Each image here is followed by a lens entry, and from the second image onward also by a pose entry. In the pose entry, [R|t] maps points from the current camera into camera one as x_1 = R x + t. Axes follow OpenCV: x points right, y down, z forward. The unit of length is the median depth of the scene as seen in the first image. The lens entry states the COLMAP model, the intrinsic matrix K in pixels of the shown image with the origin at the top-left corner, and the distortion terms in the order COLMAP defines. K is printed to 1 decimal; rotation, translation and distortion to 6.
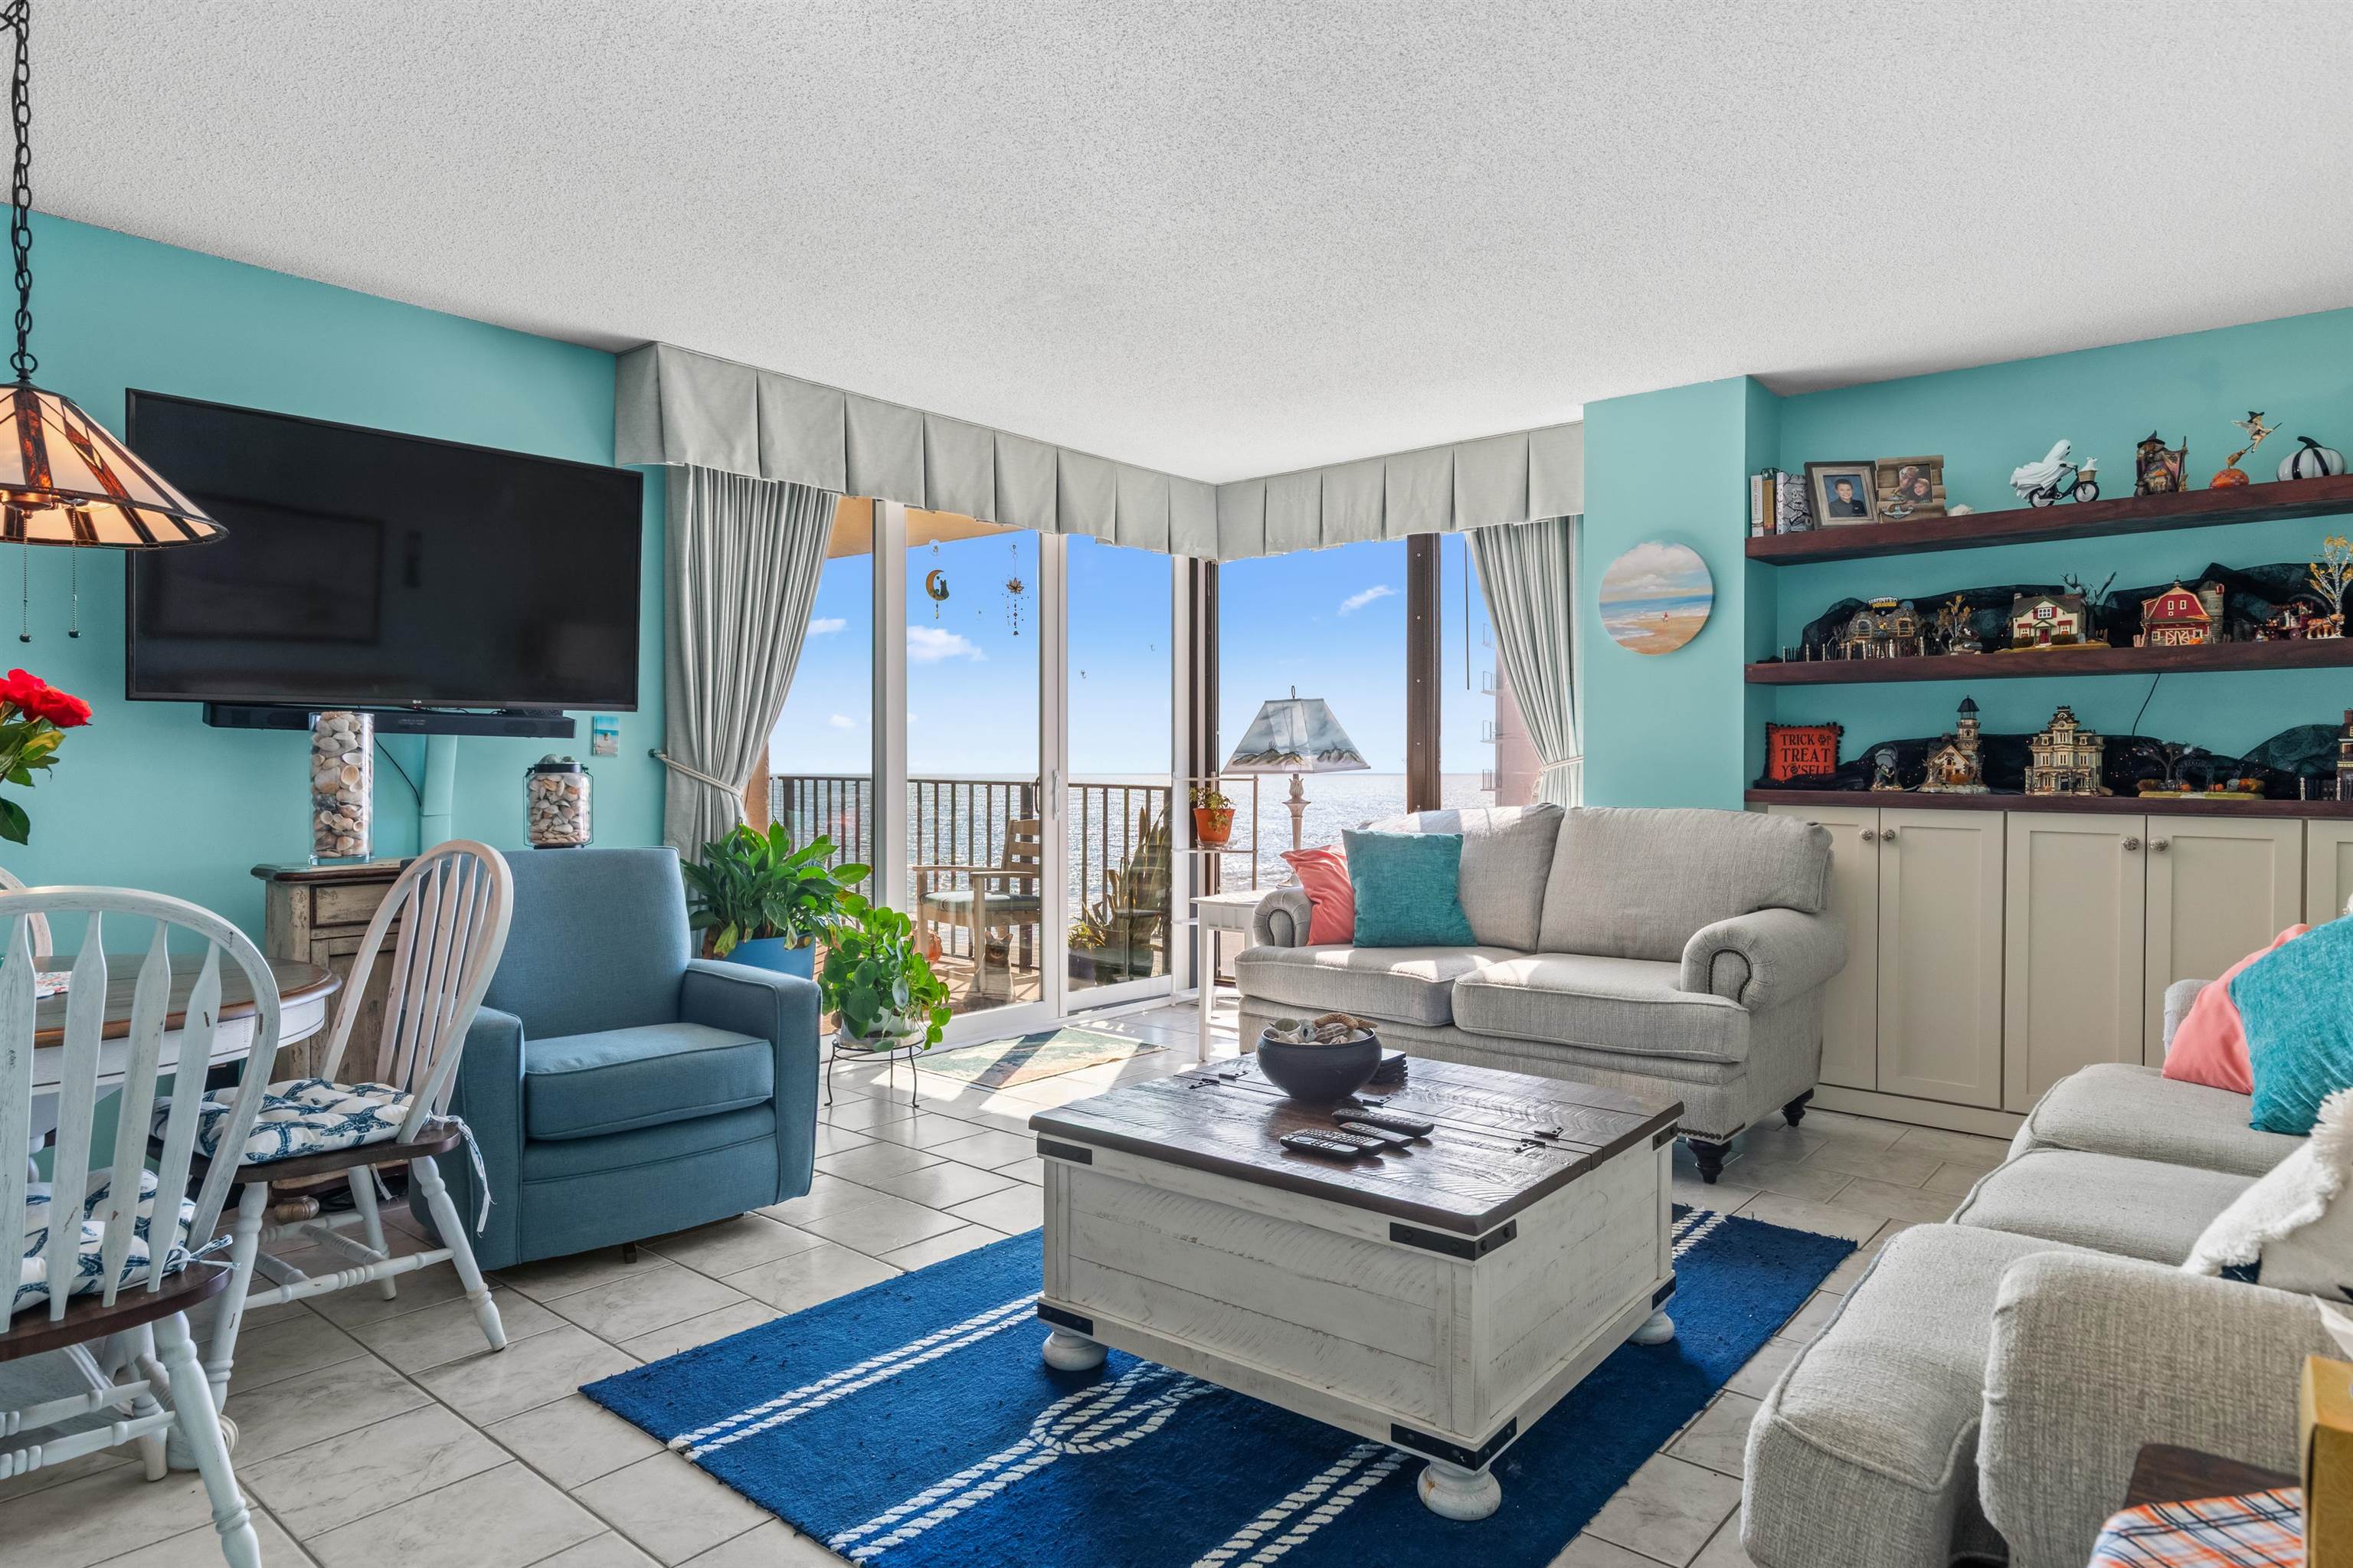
lens RADIAL K [[1331.7, 0, 1191.7], [0, 1331.7, 779.5], [0, 0, 1]] dist [0.011030, -0.000720]
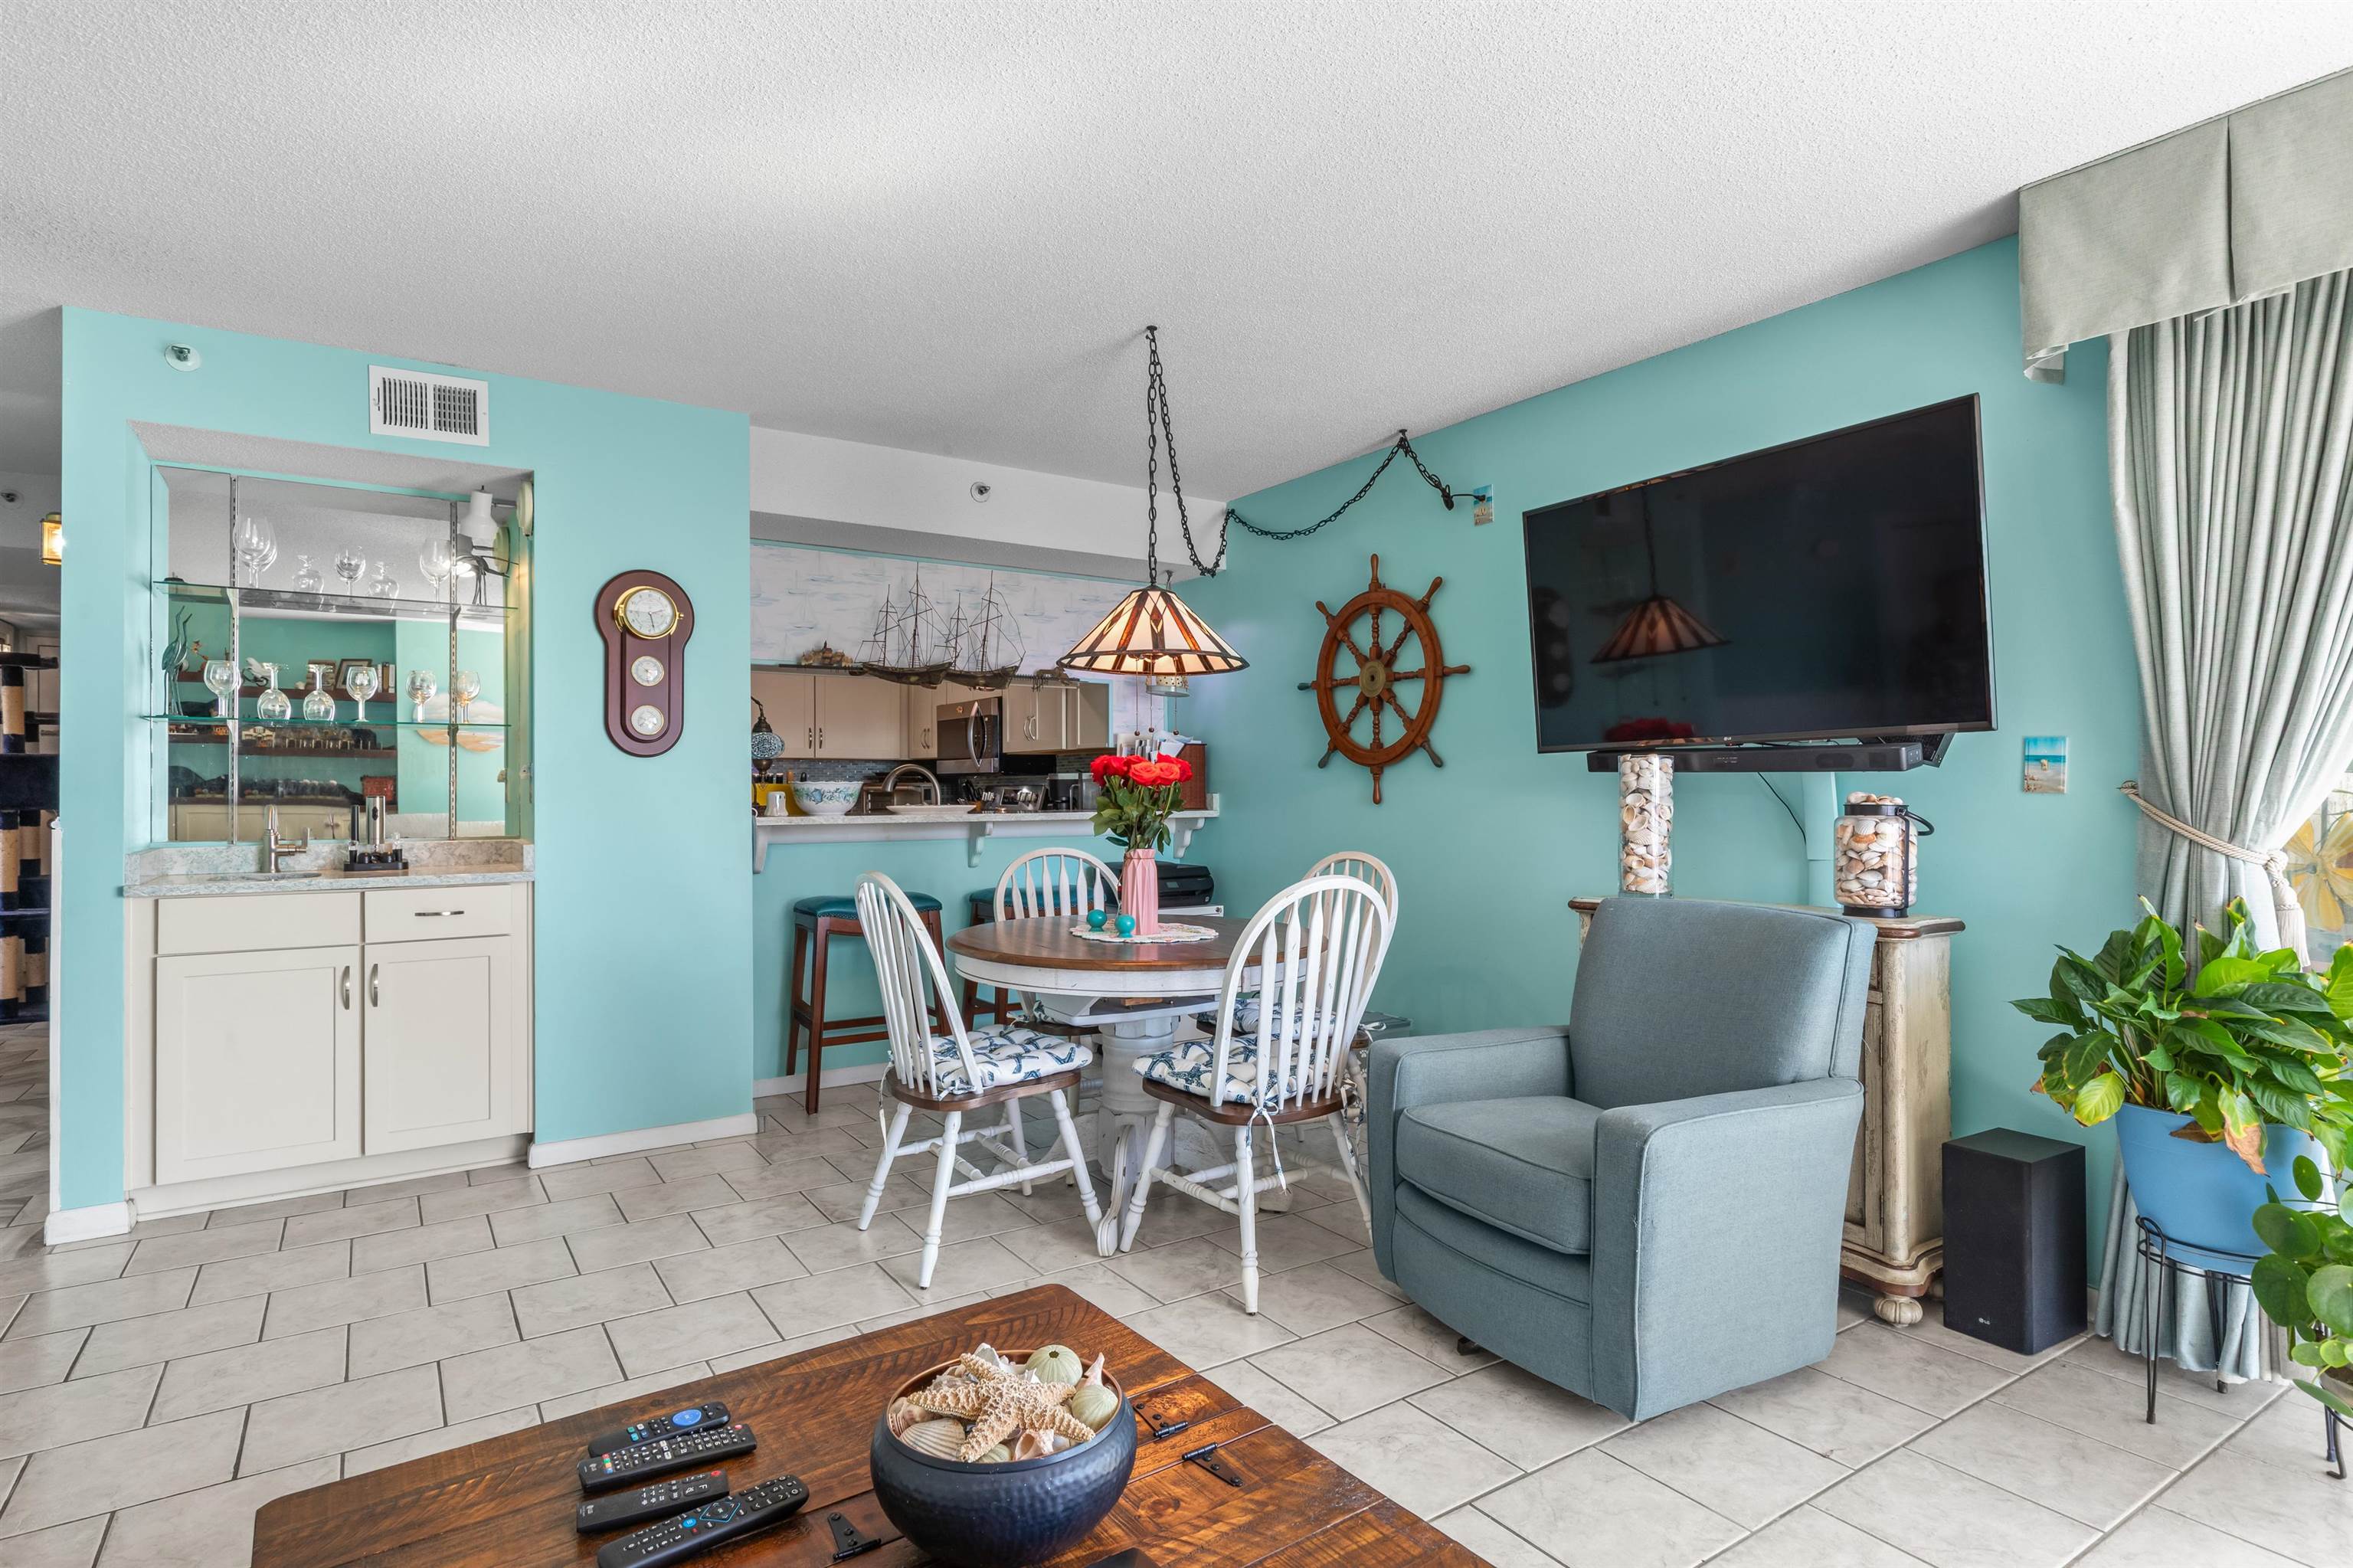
lens RADIAL K [[1234.3, 0, 1182.3], [0, 1234.3, 782.1], [0, 0, 1]] dist [0.007440, -0.002672]
pose [[-0.283998, -0.006753, -0.958801, 0.330021], [-0.003115, 0.999976, -0.006121, -0.018266], [0.958820, 0.001249, -0.284013, 0.773114]]
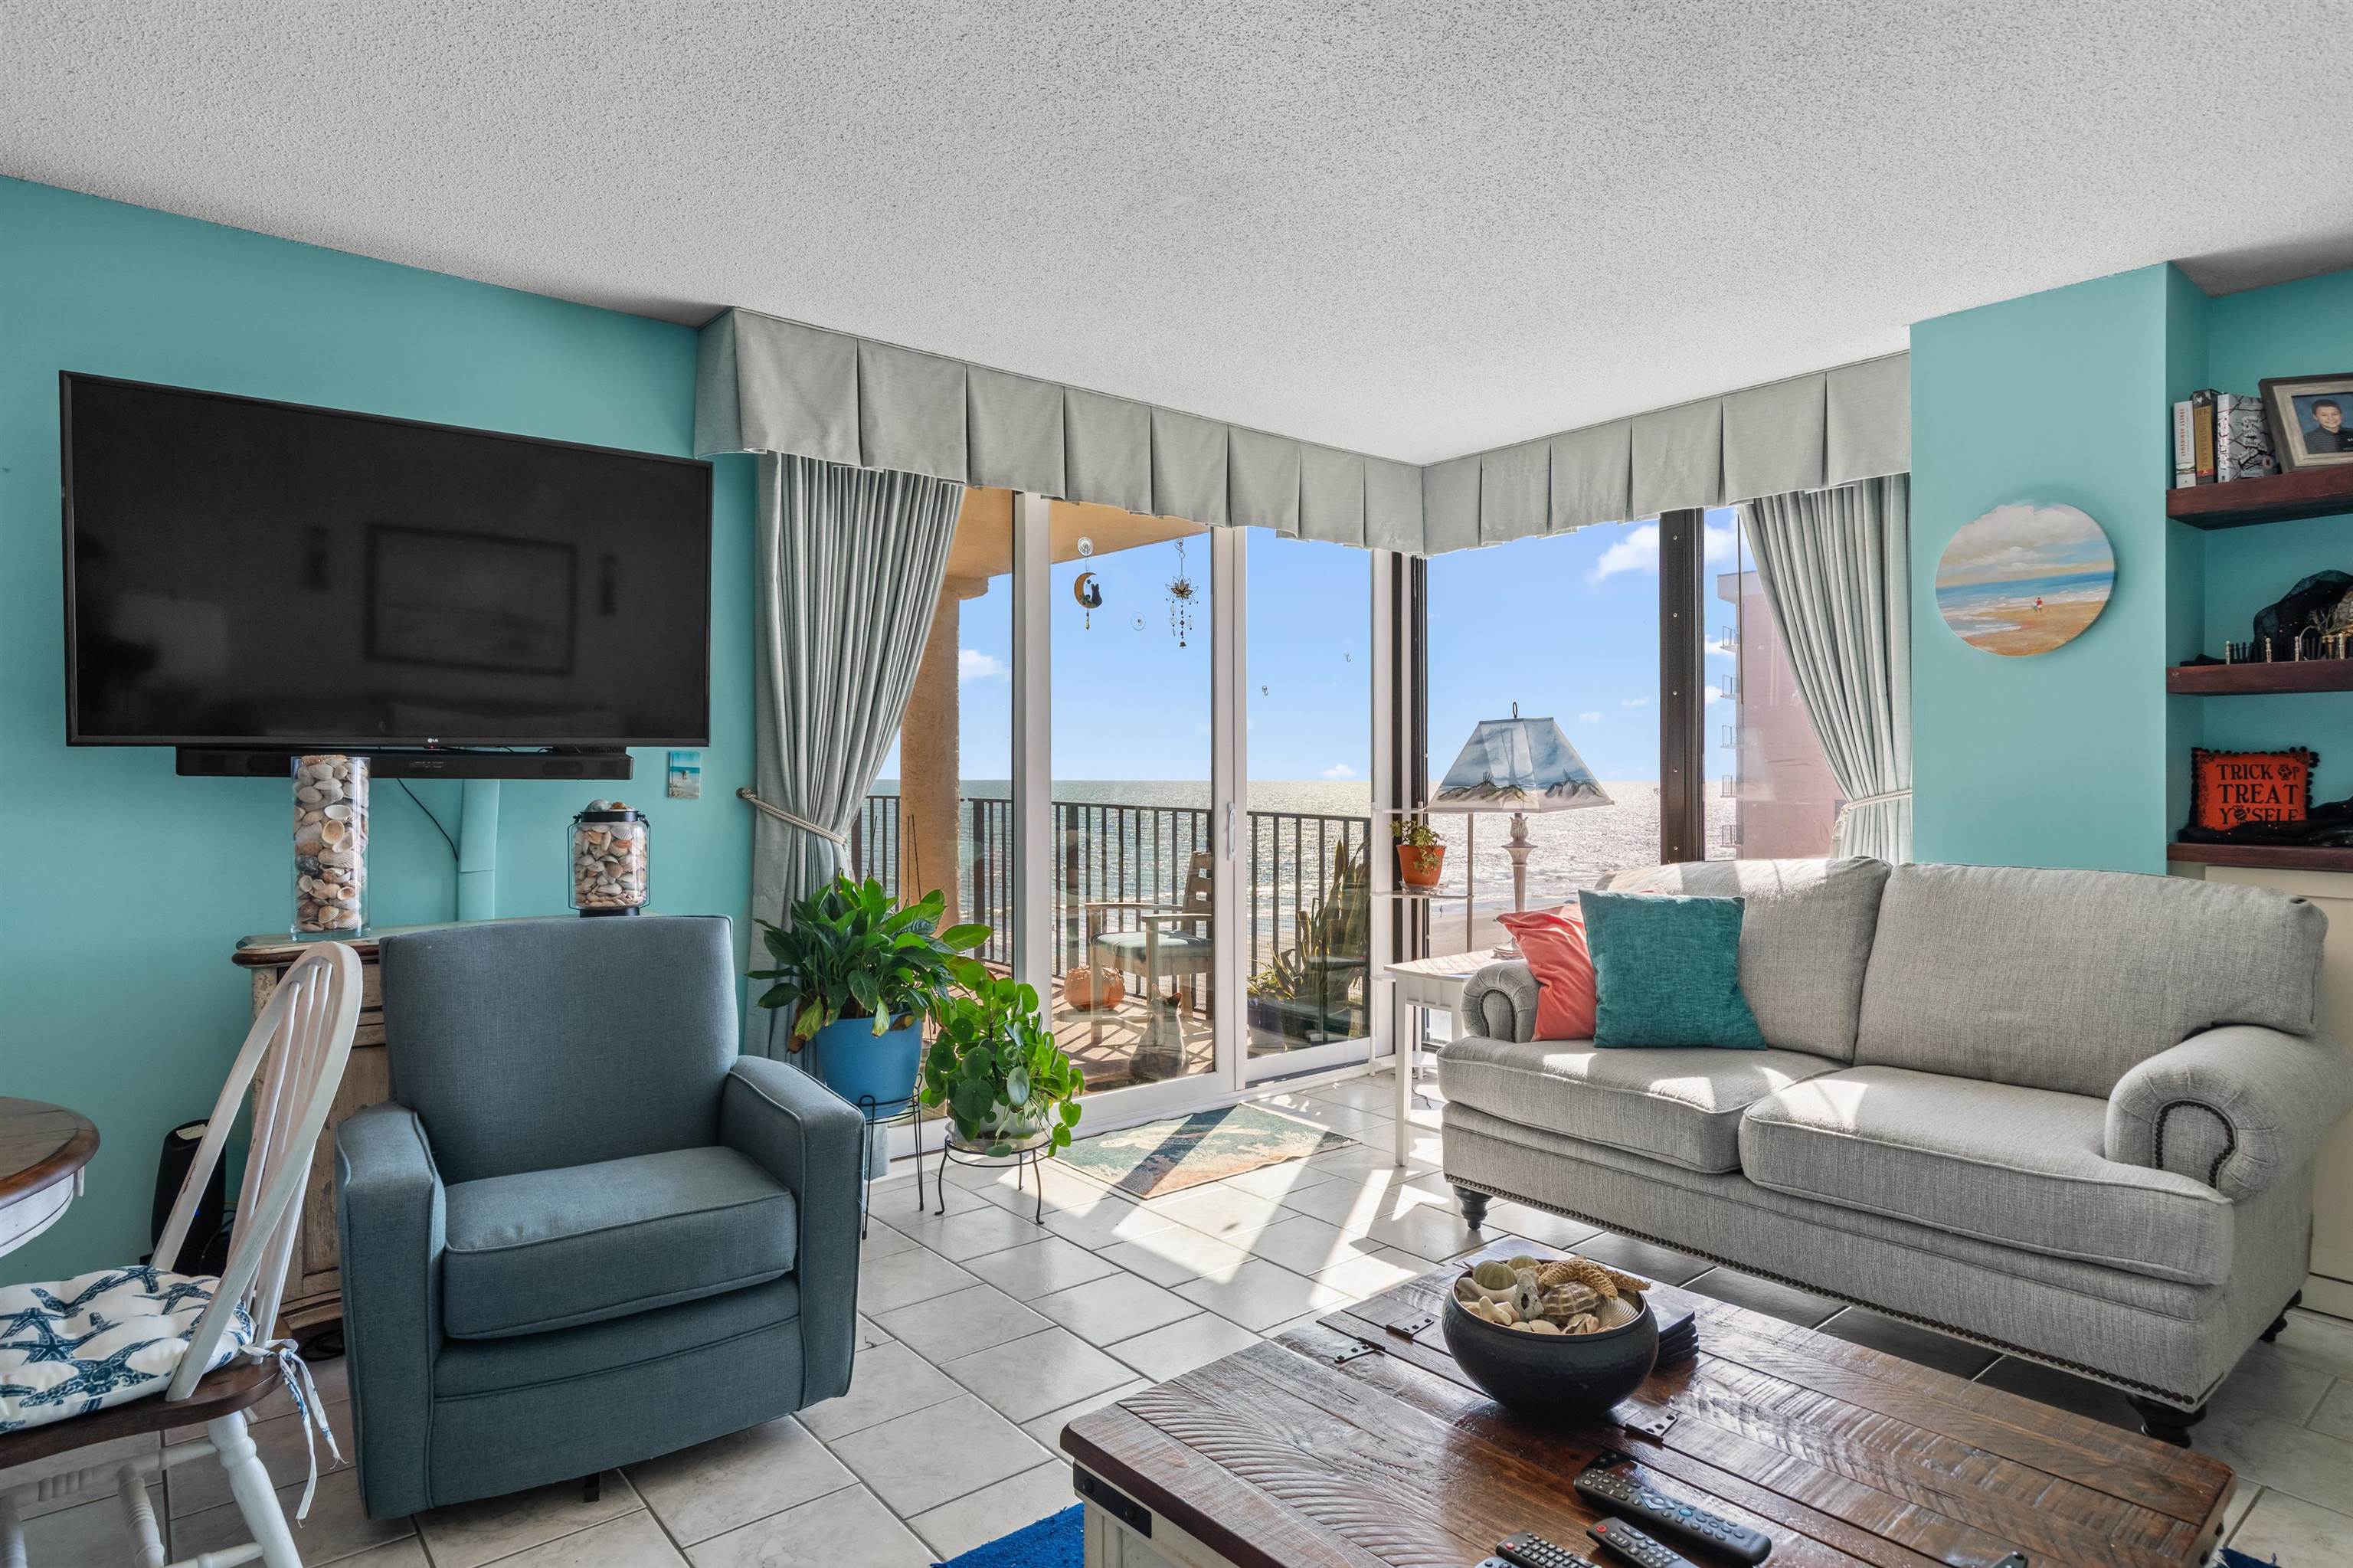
lens RADIAL K [[1275.7, 0, 1187.8], [0, 1275.7, 776.5], [0, 0, 1]] dist [0.004293, -0.001954]
pose [[0.983913, -0.001753, -0.178642, 0.025184], [0.000626, 0.999980, -0.006361, -0.026681], [0.178649, 0.006147, 0.983894, 0.261872]]
